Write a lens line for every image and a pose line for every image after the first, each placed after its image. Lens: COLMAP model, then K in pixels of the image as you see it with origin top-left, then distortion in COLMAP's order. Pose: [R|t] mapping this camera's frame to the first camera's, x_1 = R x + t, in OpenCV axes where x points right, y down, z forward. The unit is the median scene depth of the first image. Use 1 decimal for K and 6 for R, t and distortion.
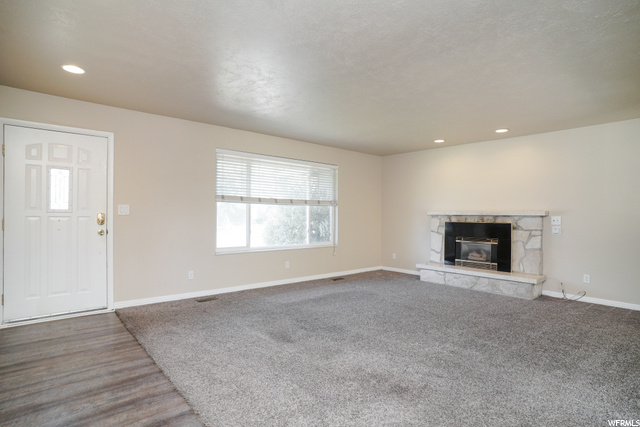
lens RADIAL K [[338.2, 0, 319.4], [0, 338.2, 214.2], [0, 0, 1]] dist [-0.051249, 0.019588]
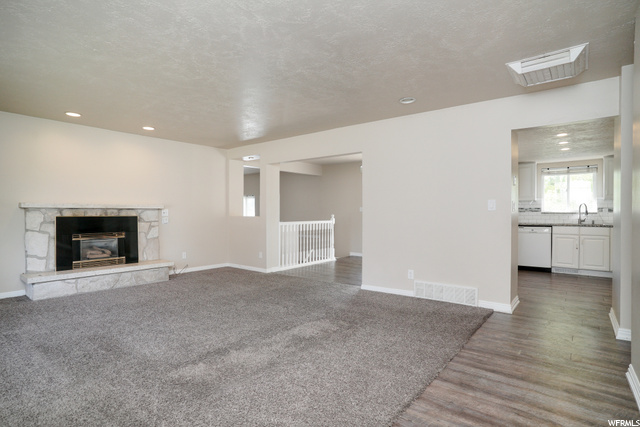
lens RADIAL K [[338.2, 0, 315.0], [0, 338.2, 215.1], [0, 0, 1]] dist [-0.051249, 0.019588]
pose [[-0.174263, -0.018638, 0.984523, -0.567781], [-0.005011, 0.999825, 0.018041, 0.002600], [-0.984686, -0.001789, -0.174325, 0.638568]]
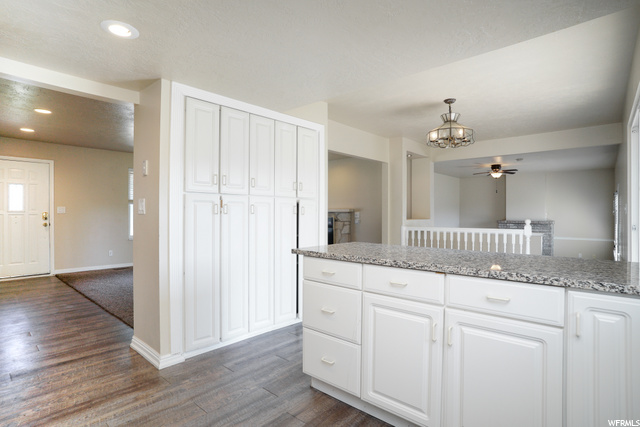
lens RADIAL K [[338.2, 0, 321.0], [0, 338.2, 213.8], [0, 0, 1]] dist [-0.051249, 0.019588]
pose [[0.992419, -0.008566, 0.122598, 0.334068], [0.007943, 0.999953, 0.005570, 0.003308], [-0.122640, -0.004554, 0.992441, -0.529280]]
